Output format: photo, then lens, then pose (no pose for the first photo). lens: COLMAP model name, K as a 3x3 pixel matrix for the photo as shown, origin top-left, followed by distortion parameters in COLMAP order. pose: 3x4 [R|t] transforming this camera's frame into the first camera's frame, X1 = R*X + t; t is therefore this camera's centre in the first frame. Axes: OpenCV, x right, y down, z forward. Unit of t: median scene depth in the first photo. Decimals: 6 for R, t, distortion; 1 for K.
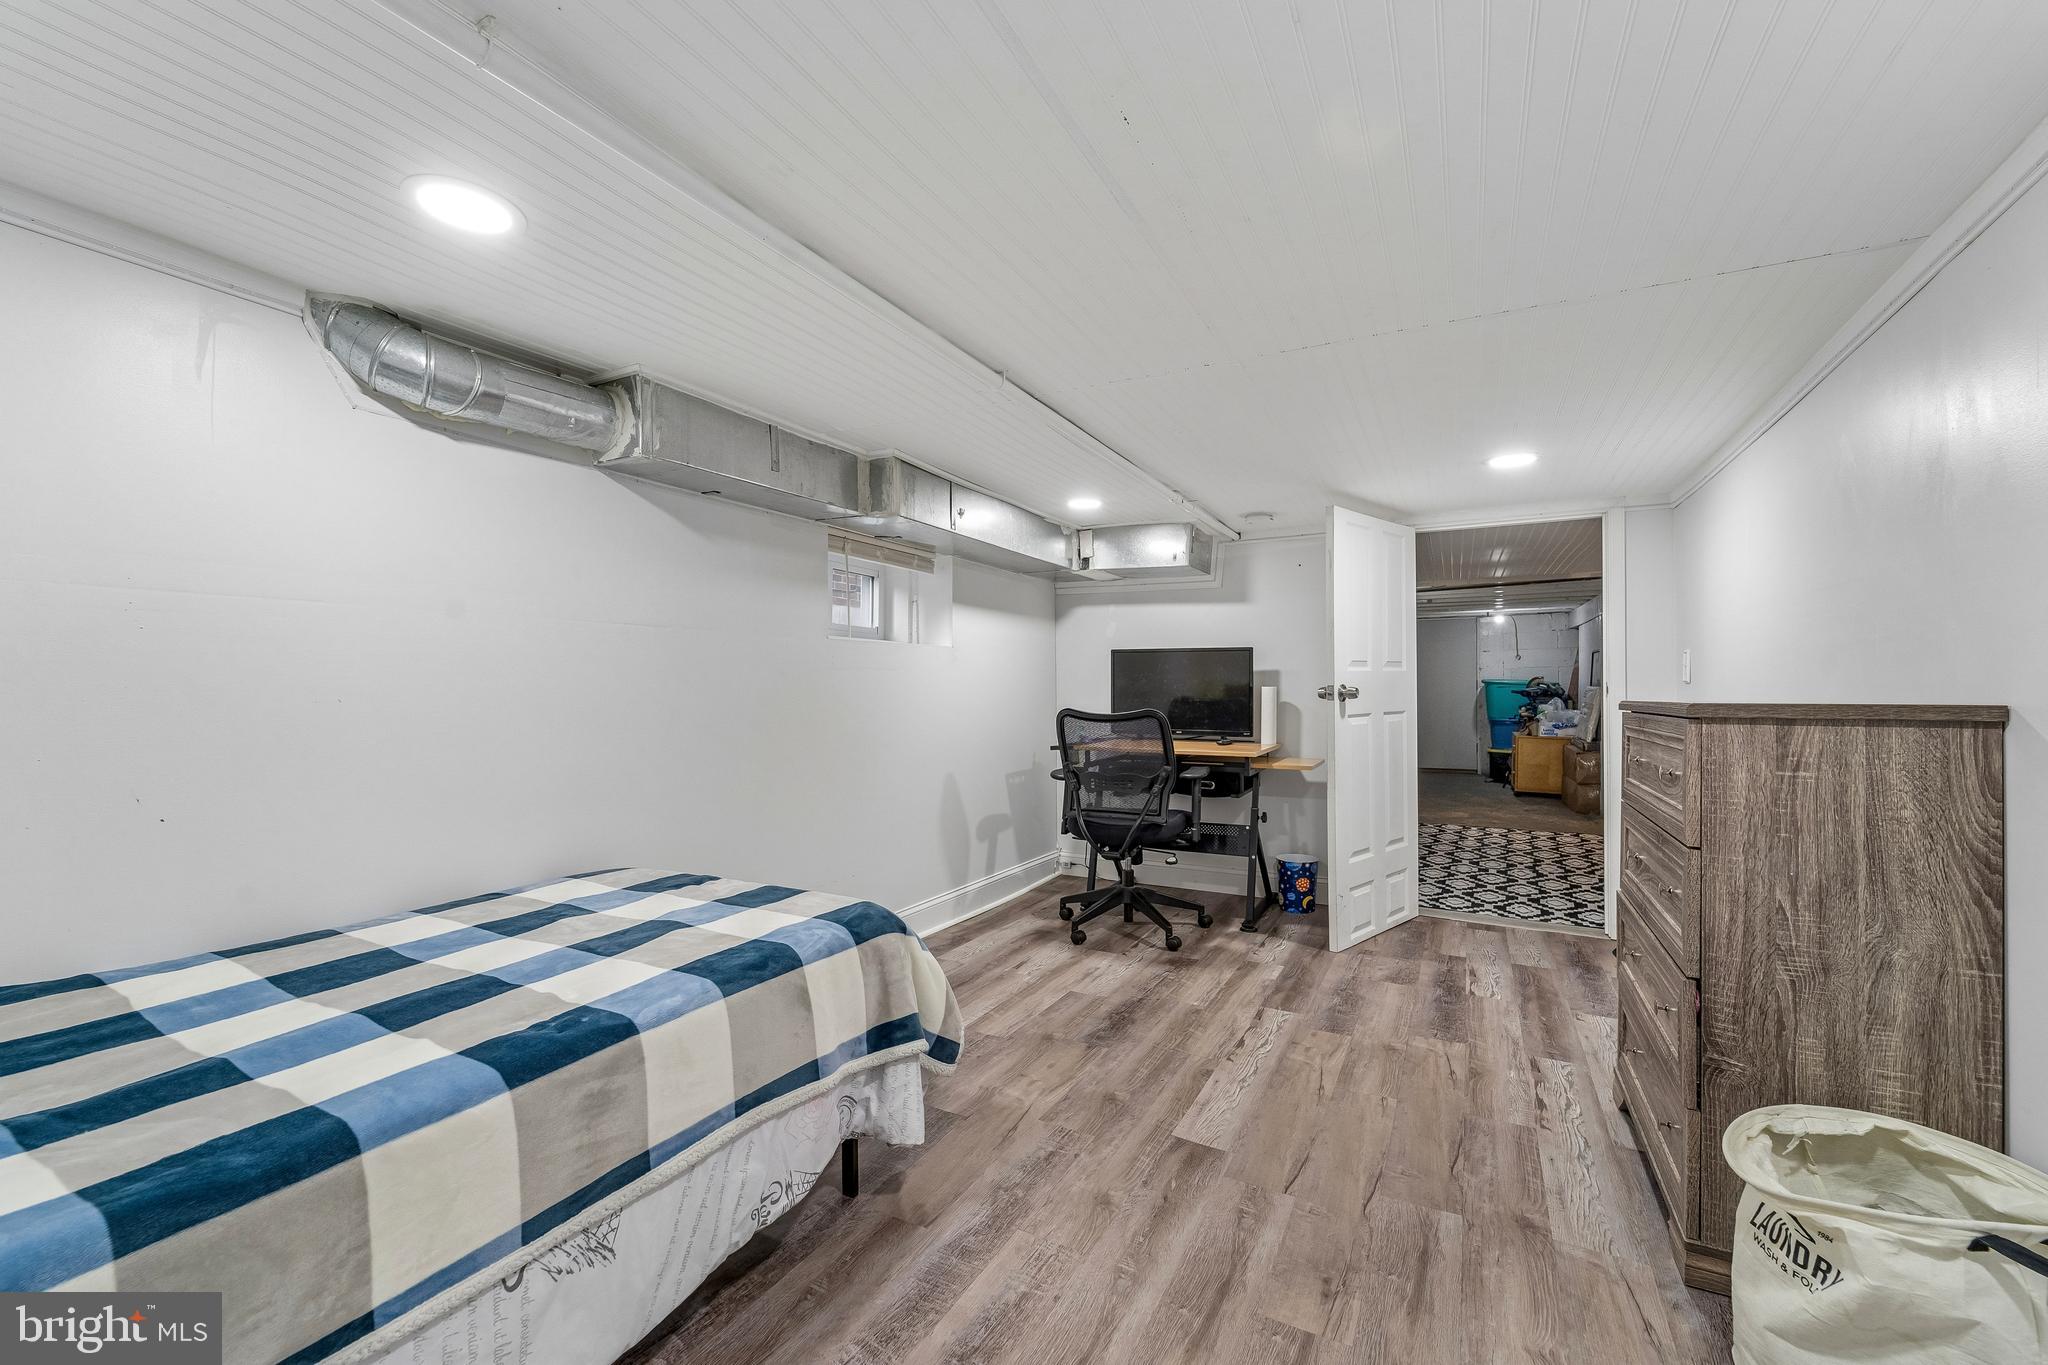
lens RADIAL K [[823.4, 0, 1032.2], [0, 823.4, 690.3], [0, 0, 1]] dist [0.001926, -0.001068]
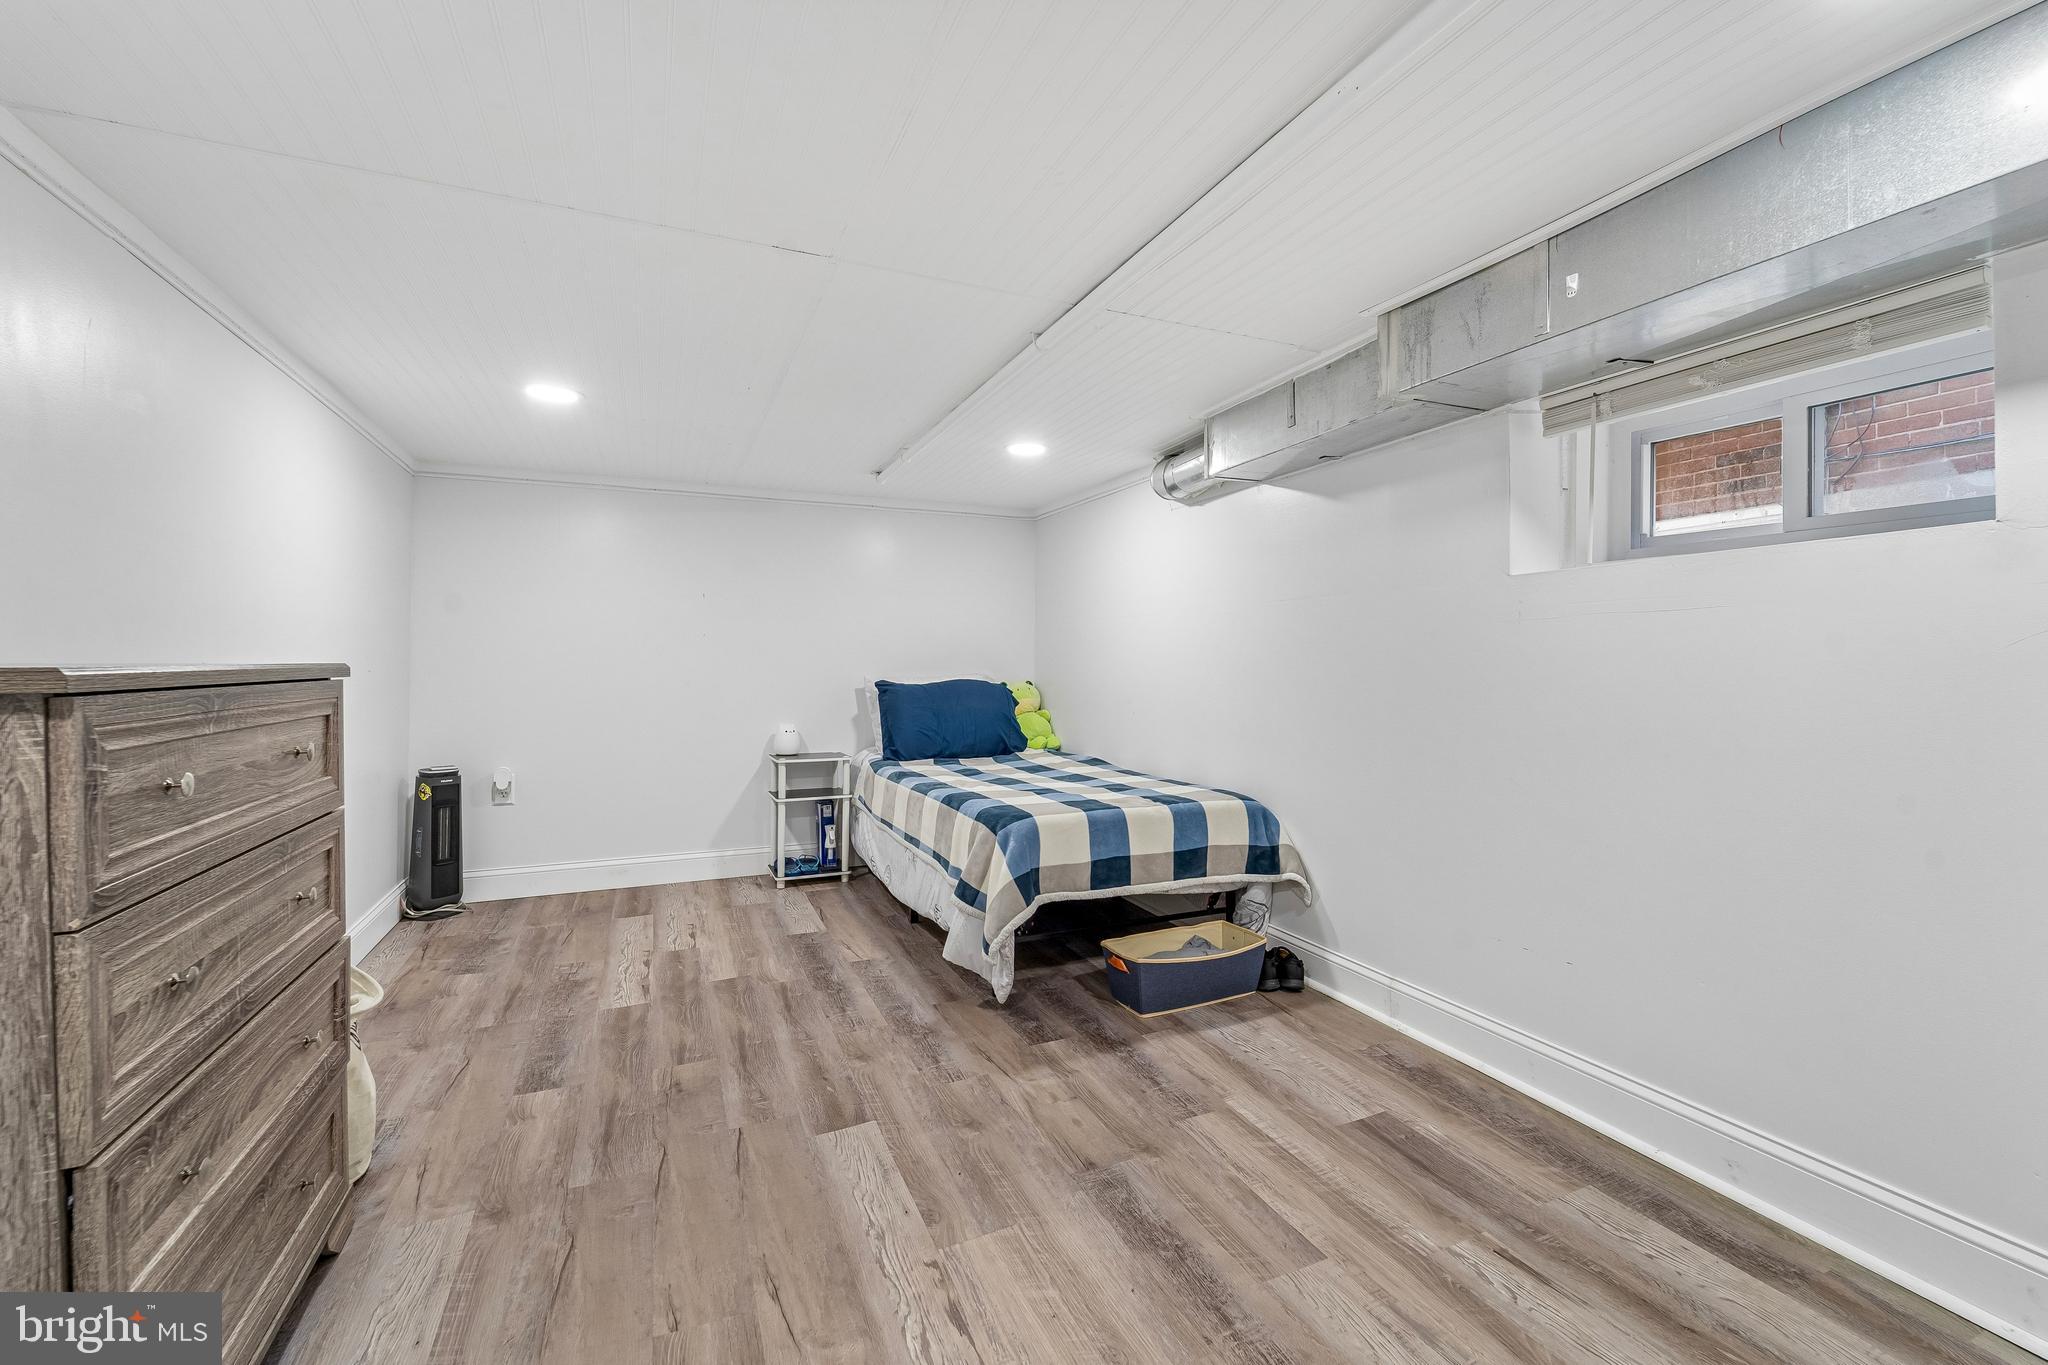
lens RADIAL K [[823.4, 0, 1026.0], [0, 823.4, 671.9], [0, 0, 1]] dist [0.001926, -0.001068]
pose [[-0.611436, 0.009660, -0.791235, 0.845574], [0.001620, 0.999939, 0.010956, 0.010026], [0.791292, 0.005416, -0.611414, 1.789895]]
